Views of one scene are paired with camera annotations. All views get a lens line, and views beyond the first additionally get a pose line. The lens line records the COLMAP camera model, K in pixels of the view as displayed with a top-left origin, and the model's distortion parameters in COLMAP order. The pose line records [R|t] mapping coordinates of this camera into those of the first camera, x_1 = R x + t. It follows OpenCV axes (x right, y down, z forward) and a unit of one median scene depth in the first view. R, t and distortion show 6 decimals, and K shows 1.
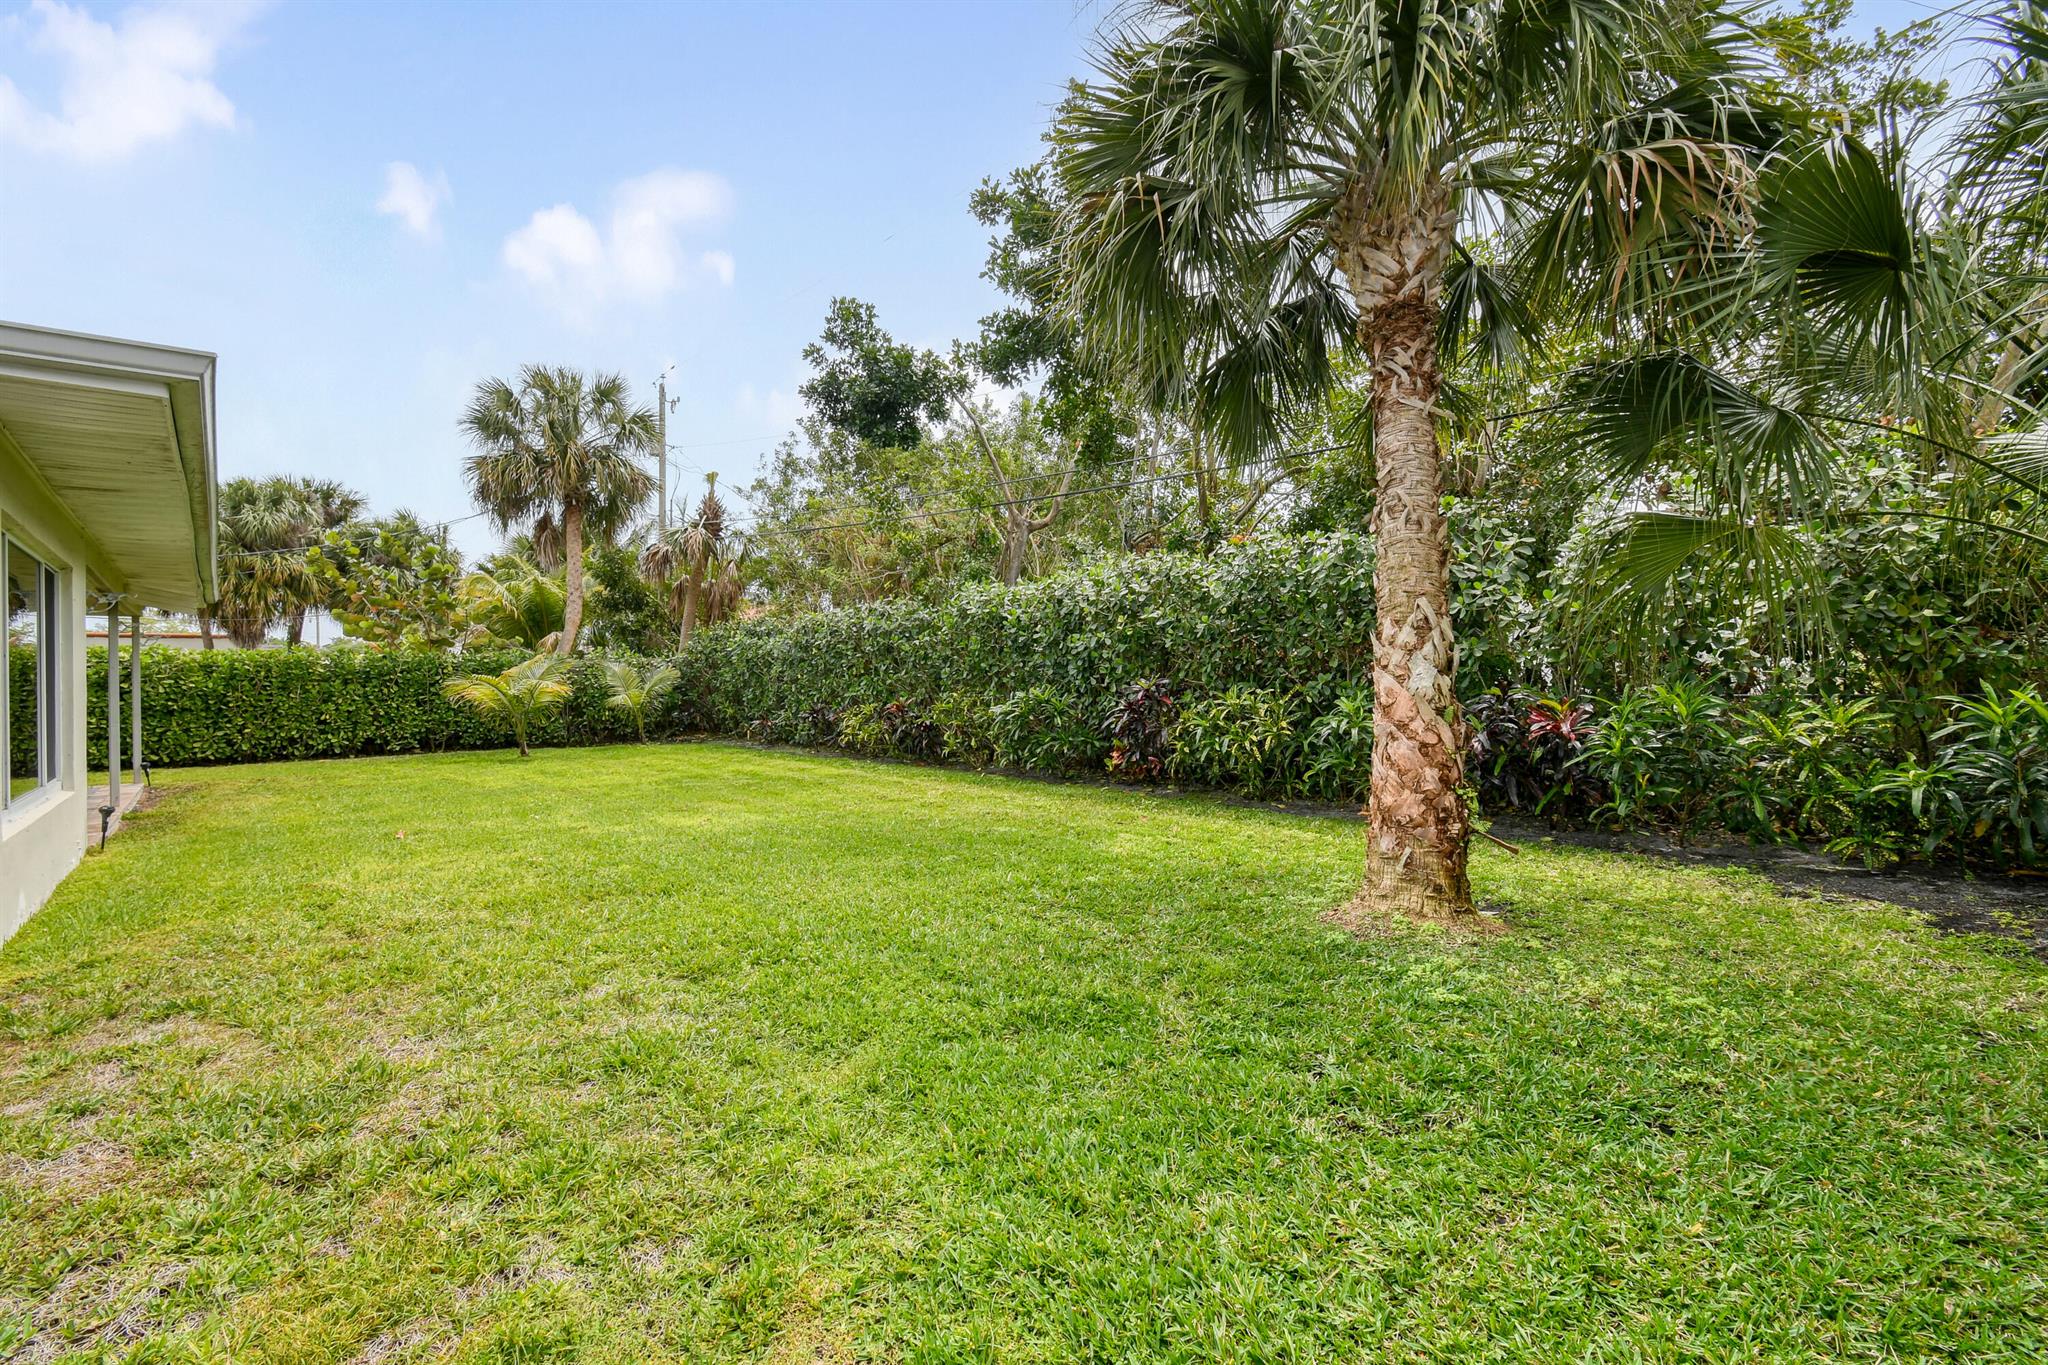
lens RADIAL K [[908.8, 0, 1027.1], [0, 908.8, 681.6], [0, 0, 1]] dist [-0.001477, -0.000232]
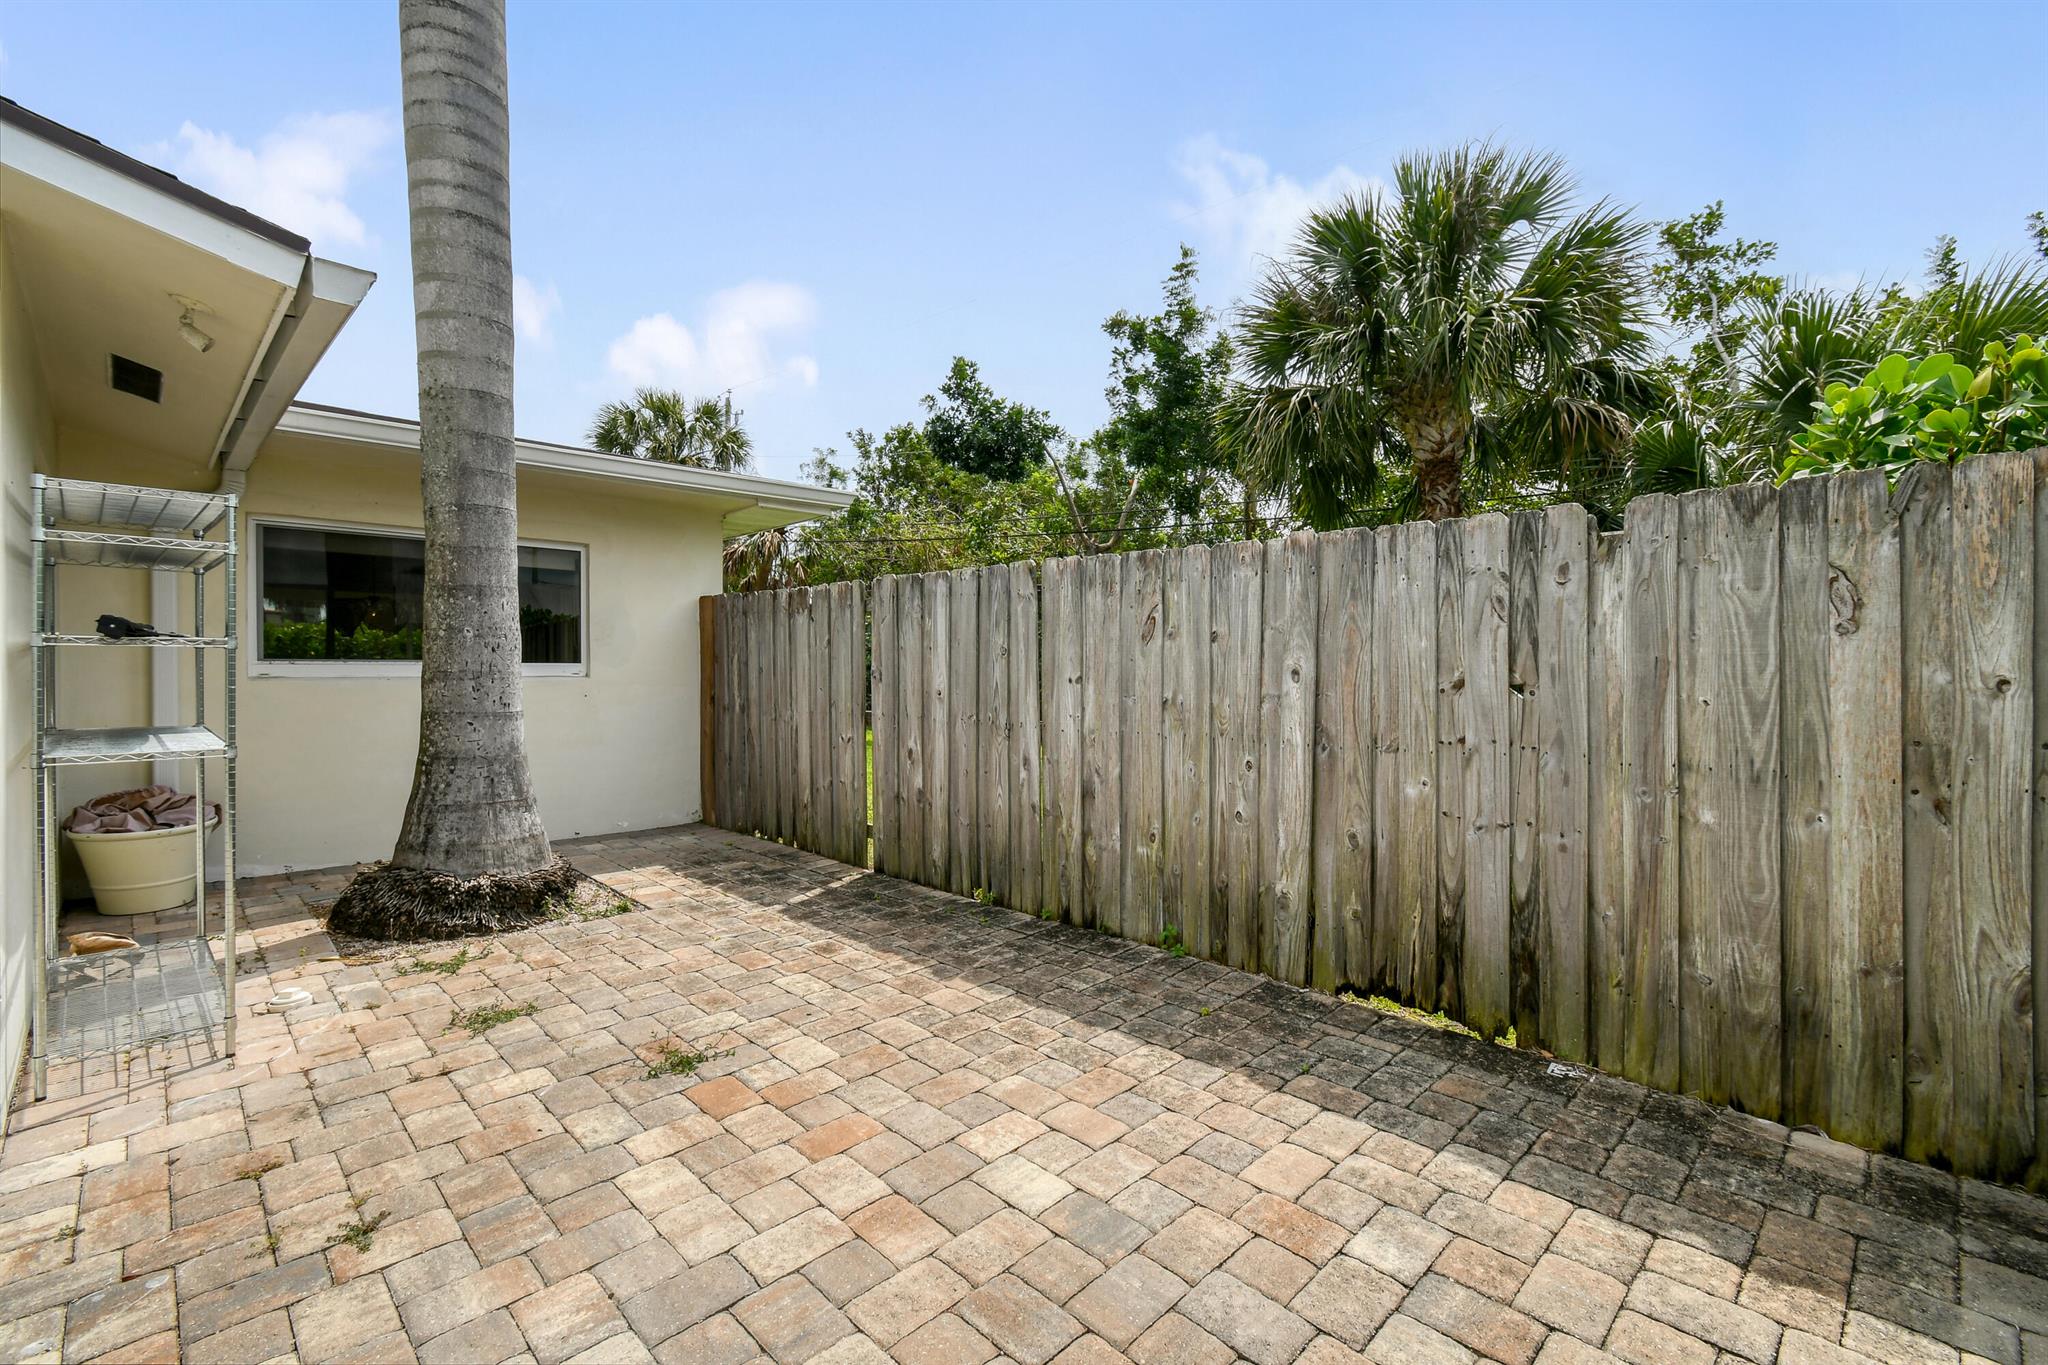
lens RADIAL K [[908.8, 0, 1021.3], [0, 908.8, 673.5], [0, 0, 1]] dist [-0.001477, -0.000232]
pose [[0.998492, 0.019786, 0.051216, -0.184863], [-0.020158, 0.999774, 0.006759, -0.003064], [-0.051071, -0.007781, 0.998665, -0.271475]]
